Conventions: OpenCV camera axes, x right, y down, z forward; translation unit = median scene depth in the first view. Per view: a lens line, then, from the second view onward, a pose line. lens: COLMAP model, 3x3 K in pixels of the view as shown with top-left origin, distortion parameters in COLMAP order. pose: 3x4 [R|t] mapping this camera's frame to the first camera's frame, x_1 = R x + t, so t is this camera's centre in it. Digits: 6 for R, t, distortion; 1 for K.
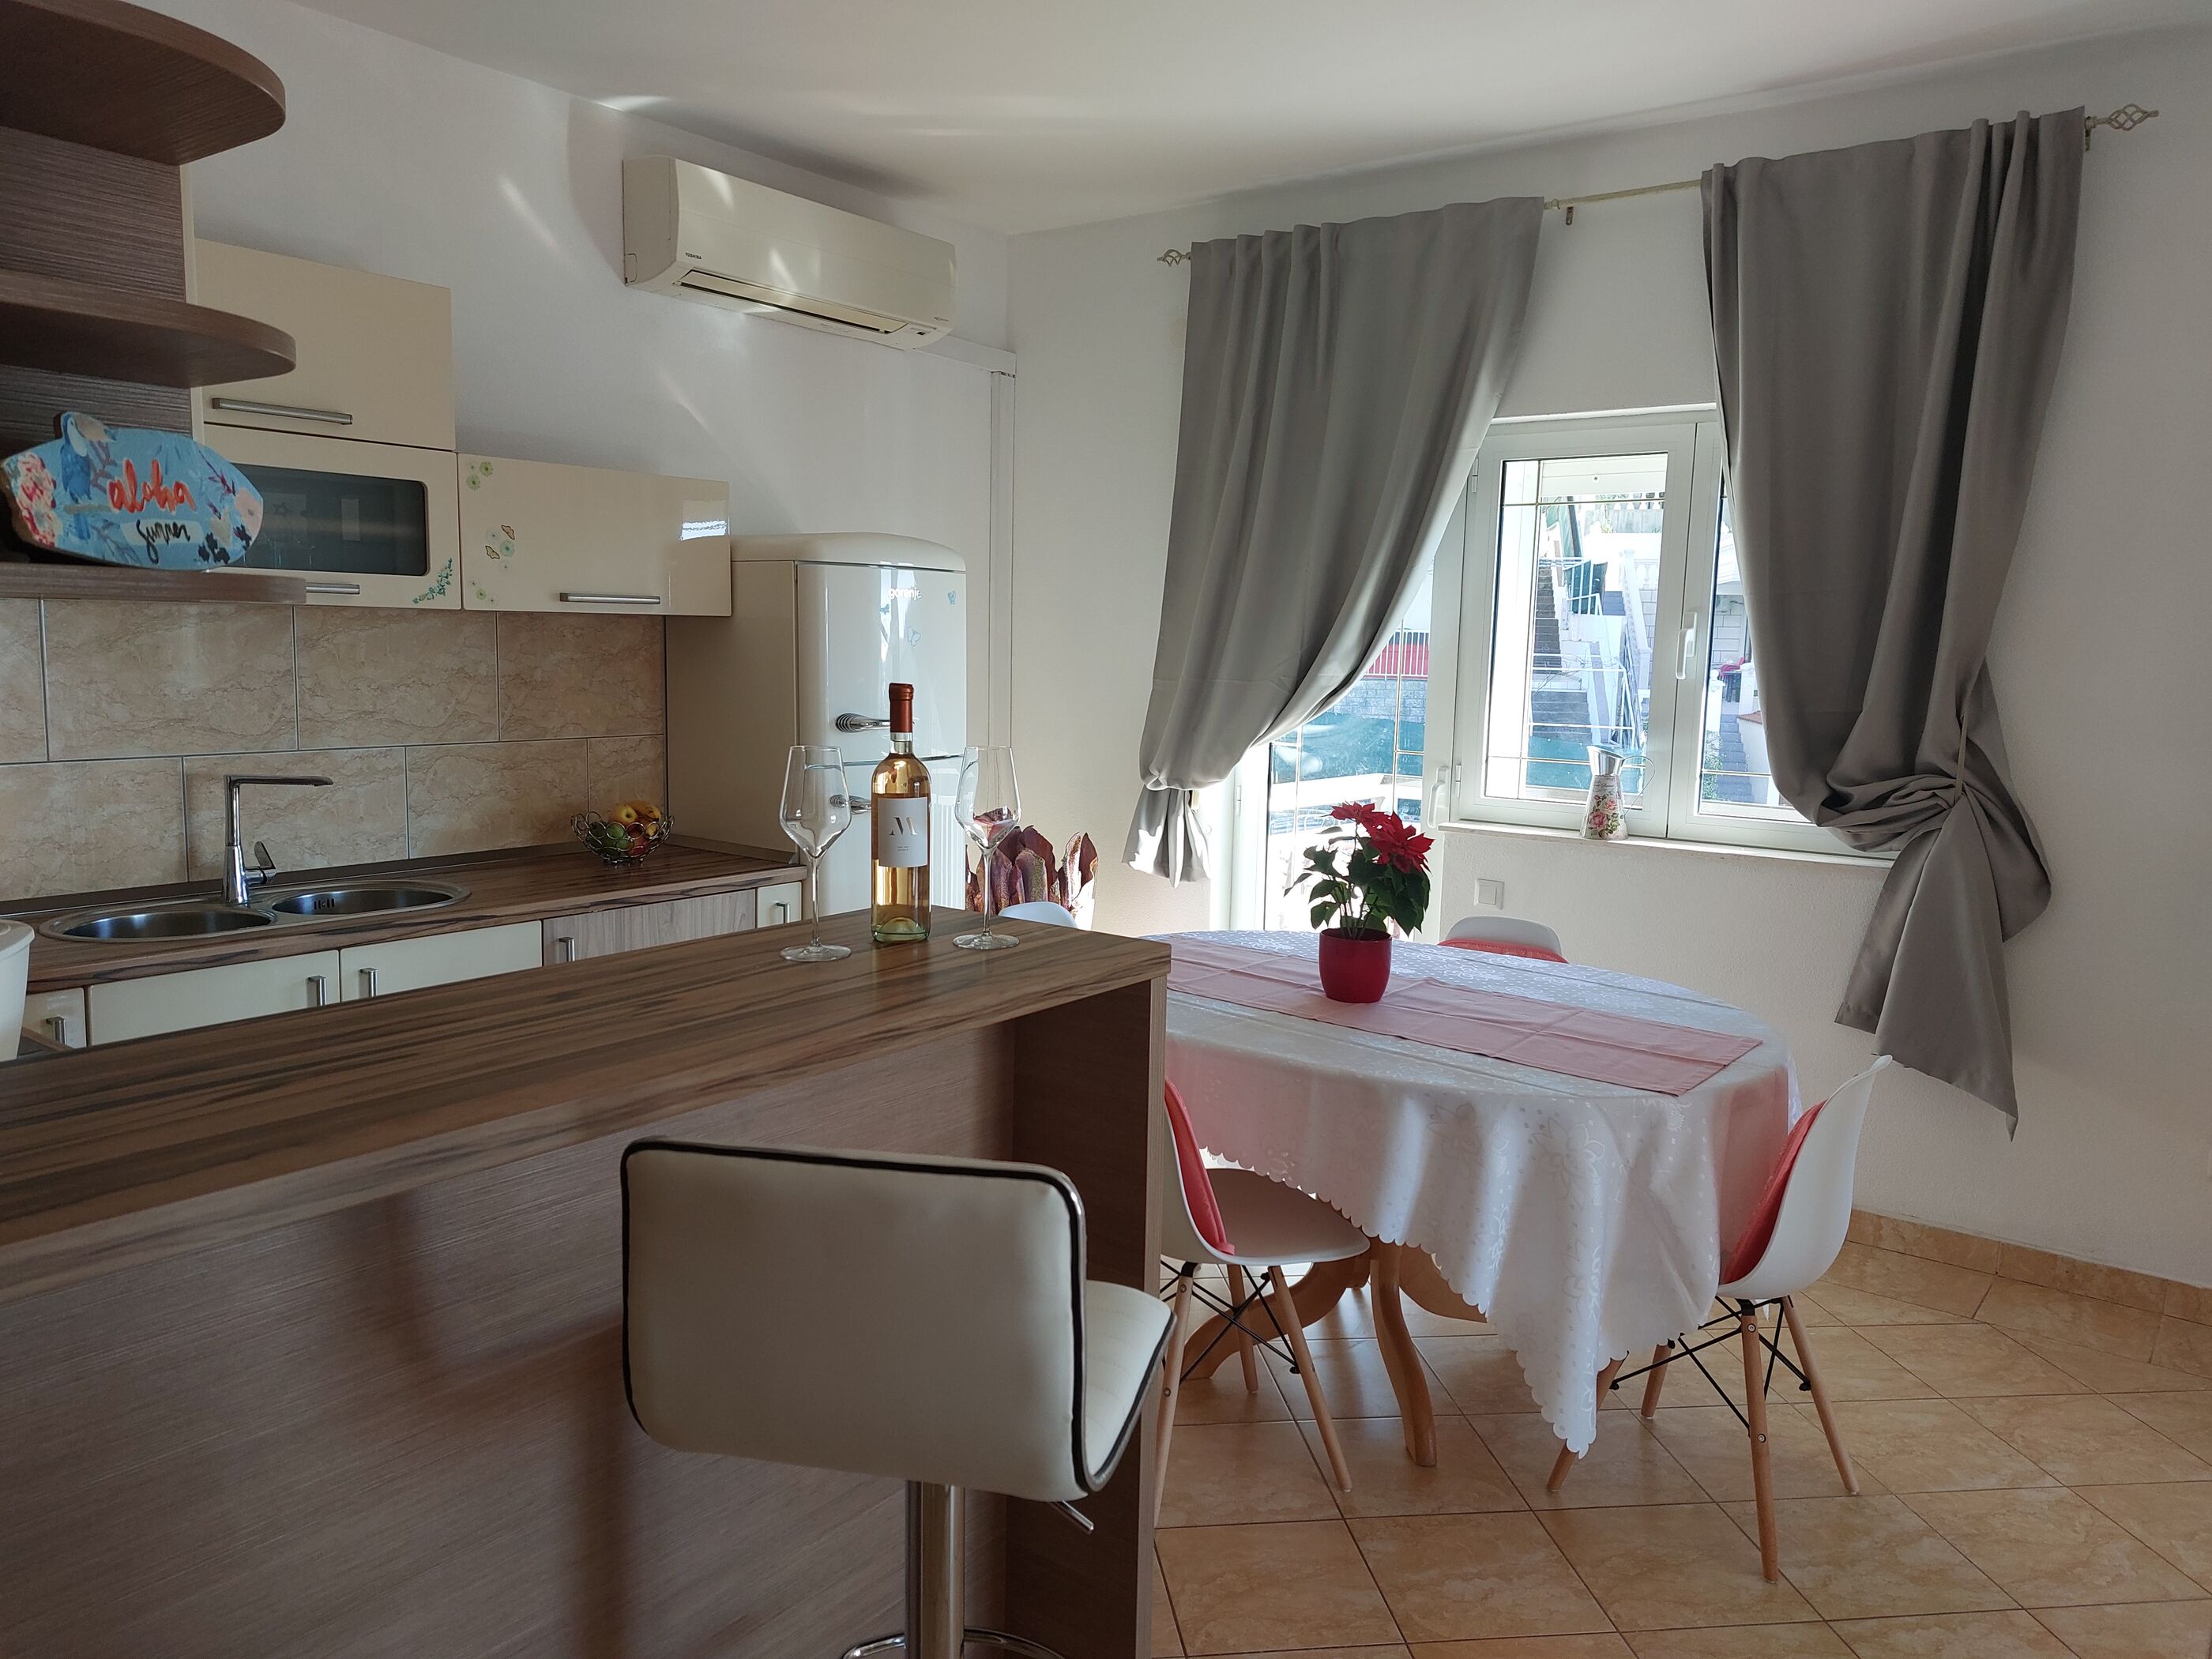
lens RADIAL K [[1594.4, 0, 1095.9], [0, 1594.4, 826.7], [0, 0, 1]] dist [0.135901, -0.179853]
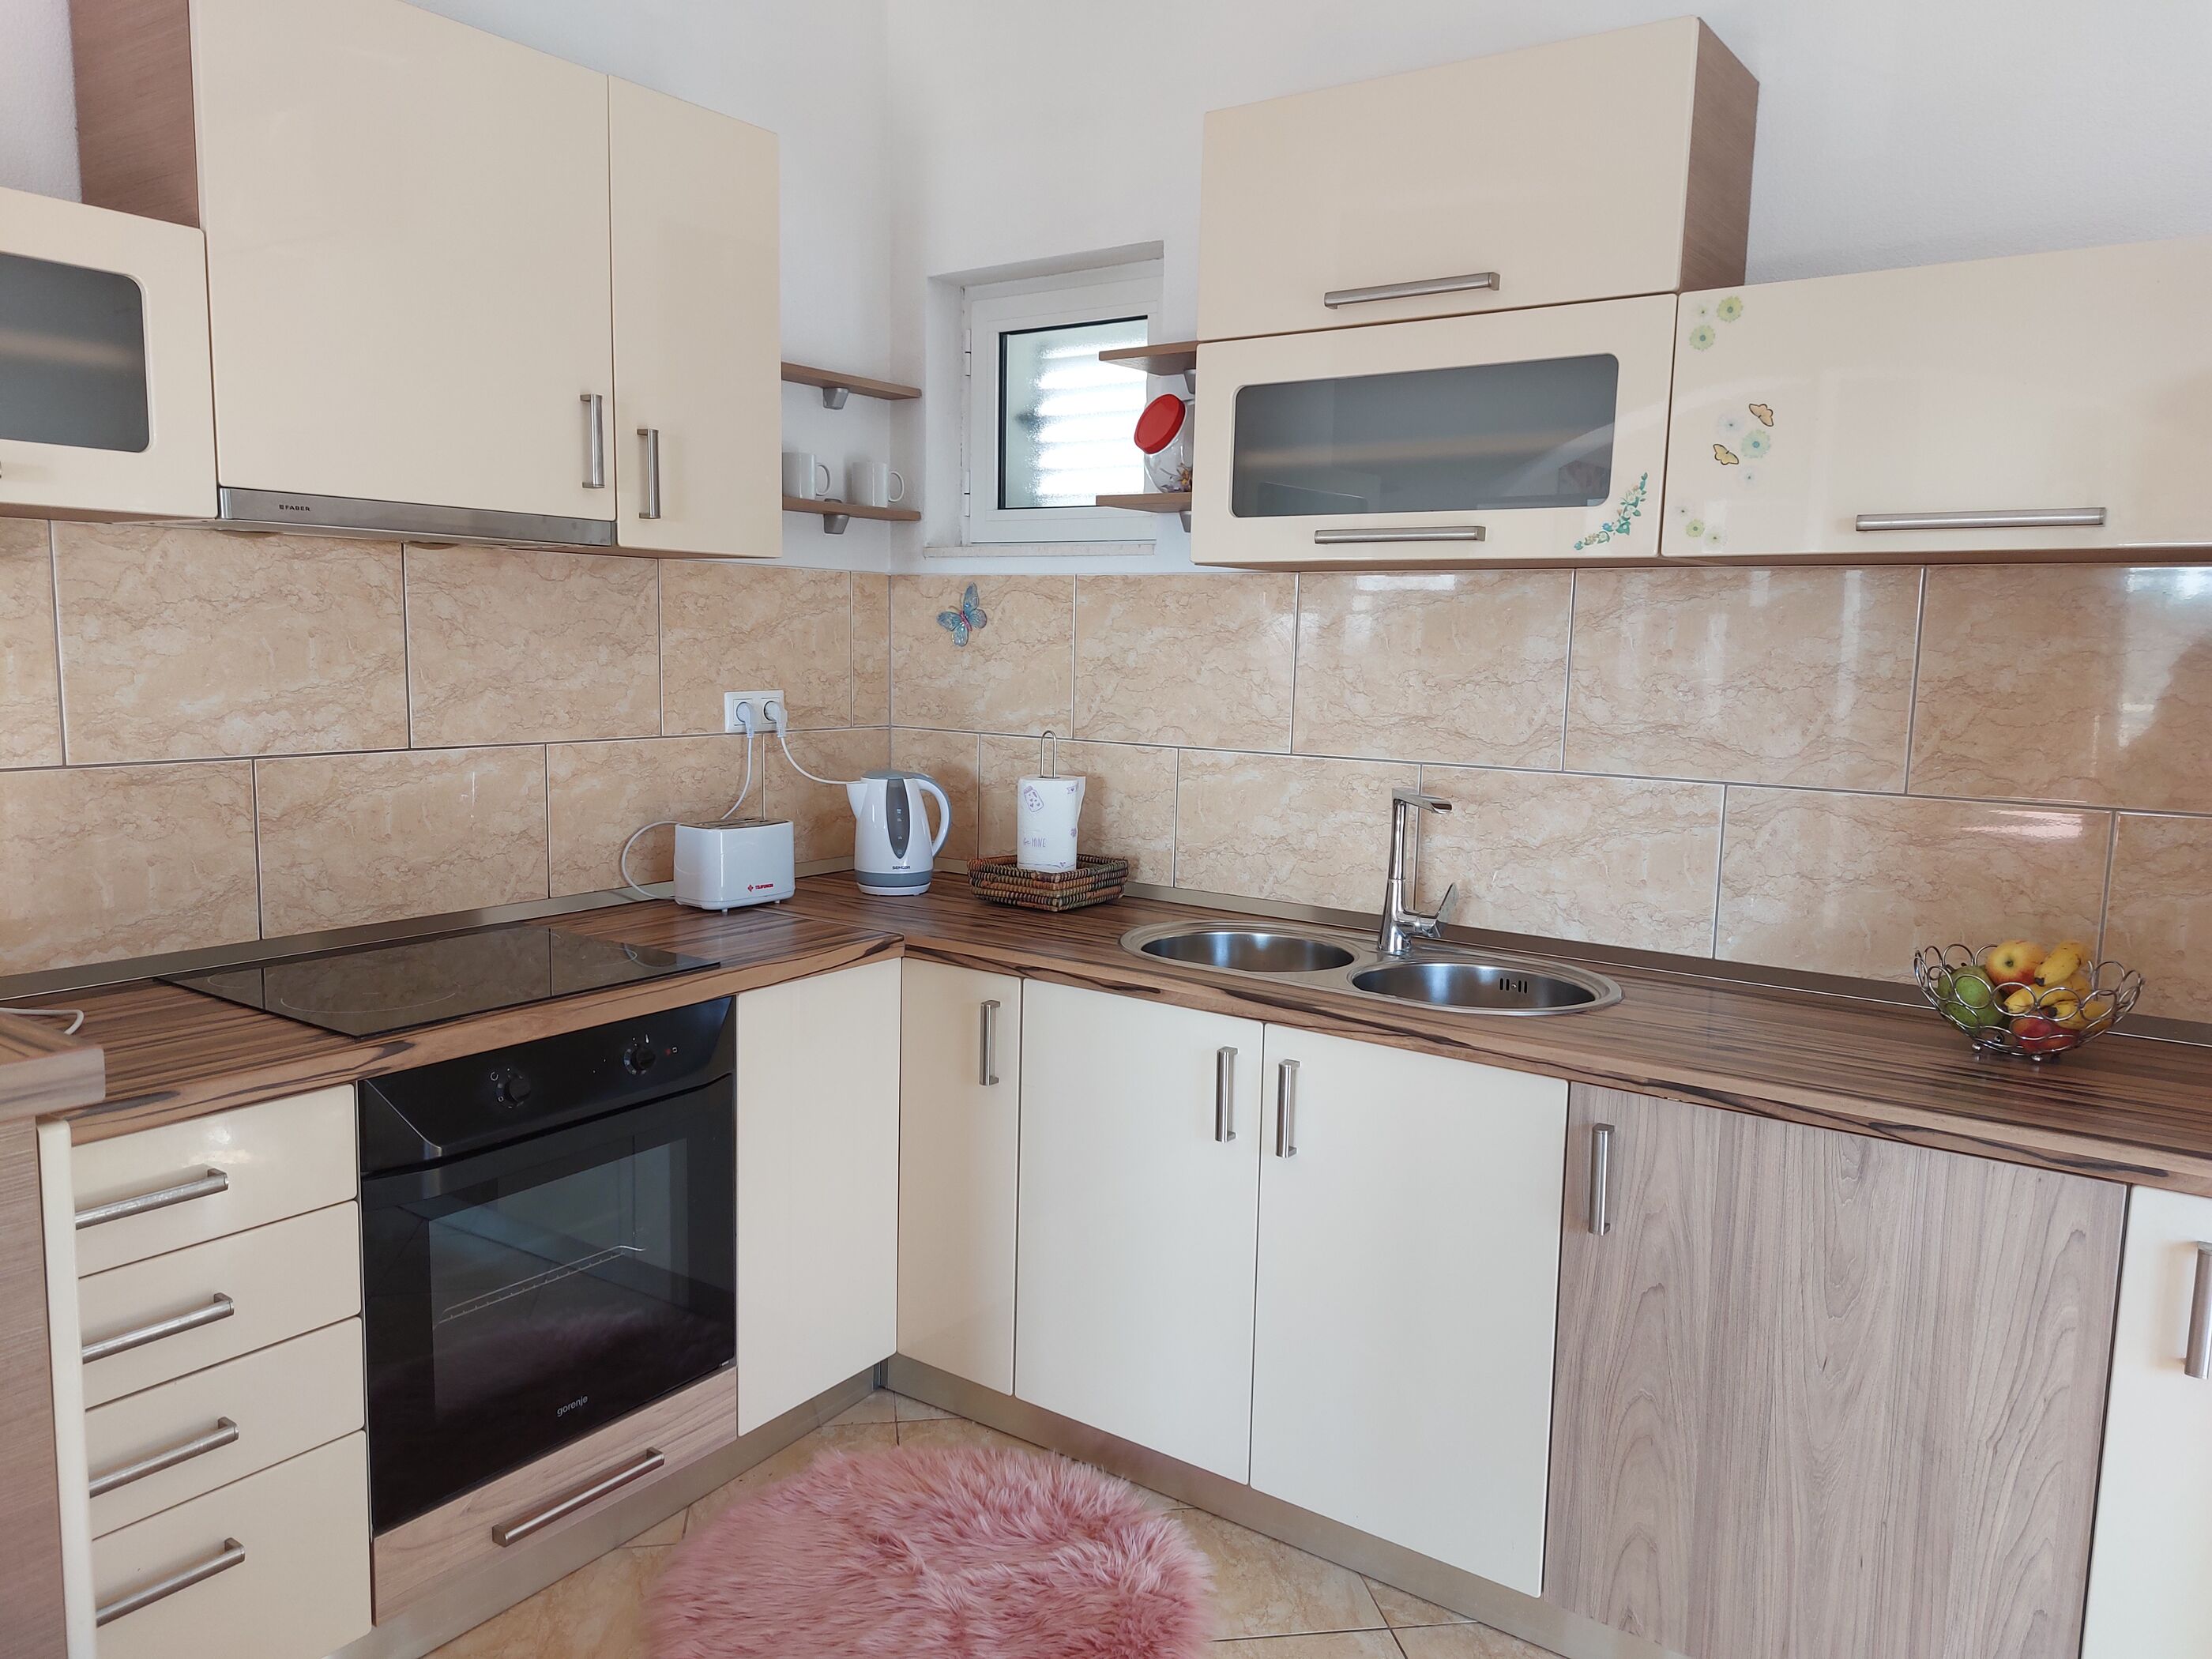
lens RADIAL K [[1594.4, 0, 1095.9], [0, 1594.4, 826.7], [0, 0, 1]] dist [0.135901, -0.179853]
pose [[0.031047, 0.097130, -0.994787, 0.214829], [-0.143907, 0.985332, 0.091715, -0.059386], [0.989104, 0.140310, 0.044569, 0.778827]]
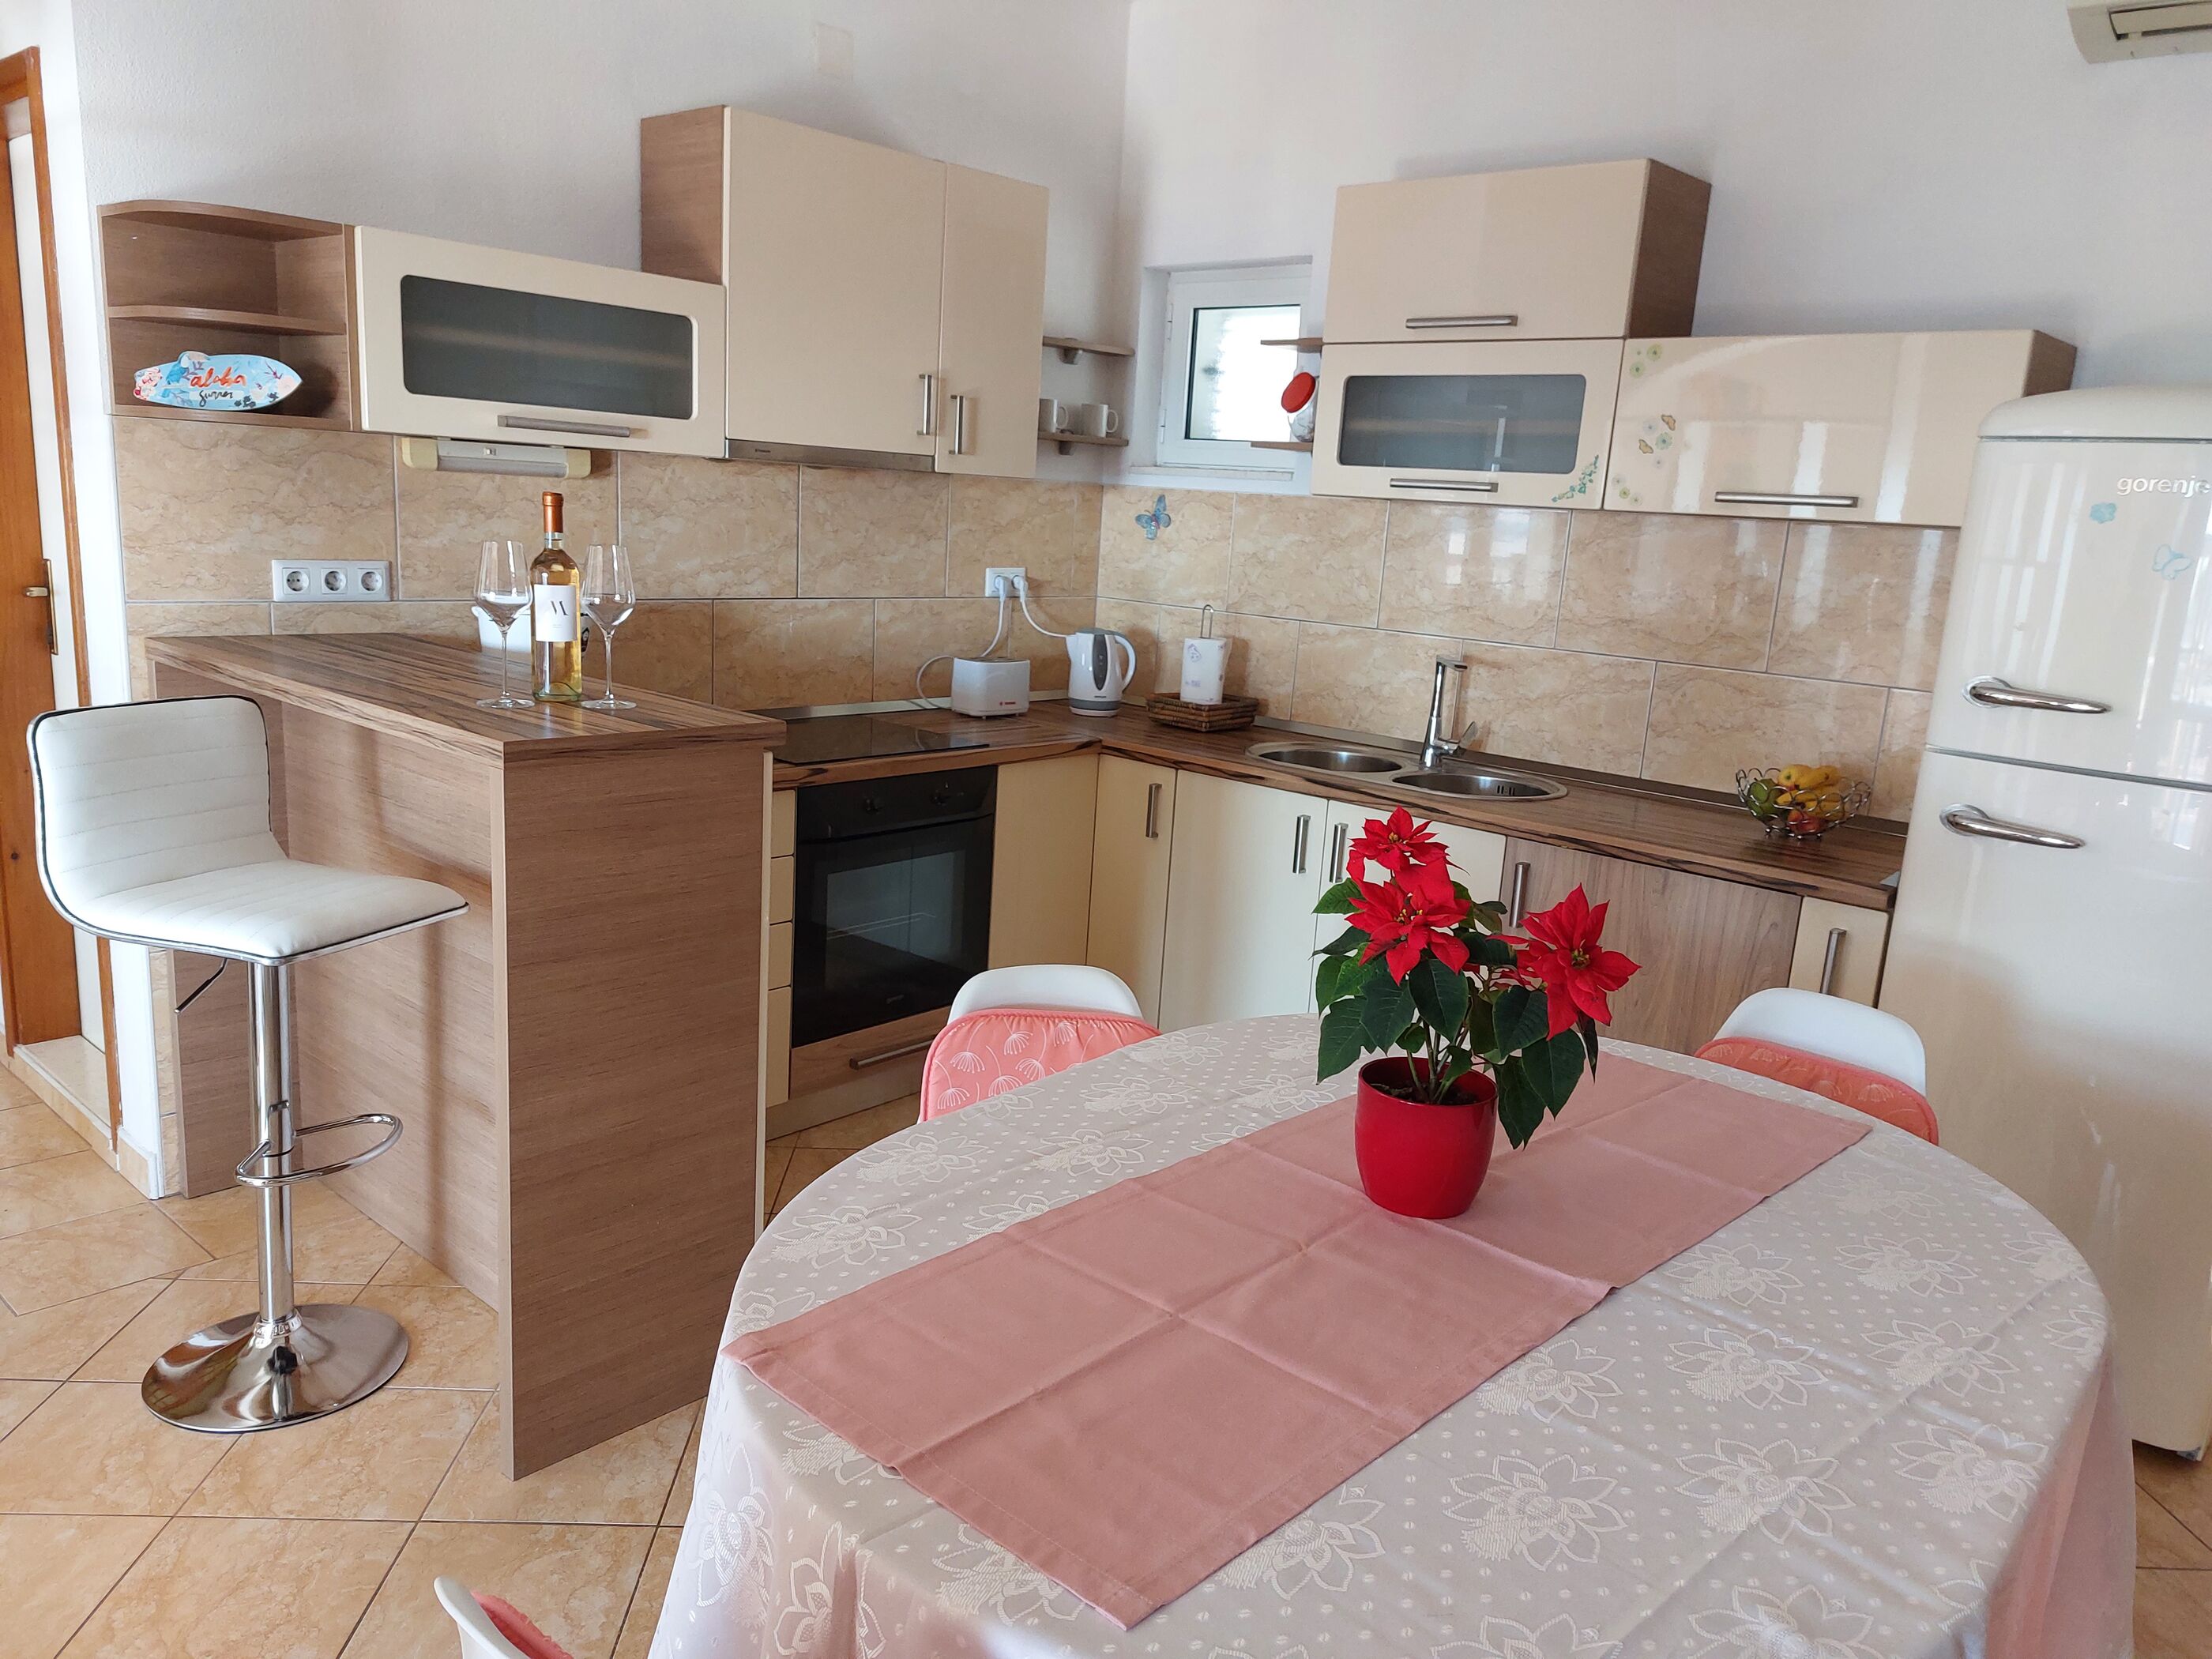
lens RADIAL K [[1629.8, 0, 1077.4], [0, 1629.8, 834.6], [0, 0, 1]] dist [0.177651, -0.295931]
pose [[-0.097829, 0.178540, -0.979057, 0.617573], [-0.184182, 0.963534, 0.194113, -0.082772], [0.978011, 0.199315, -0.061378, 0.798298]]
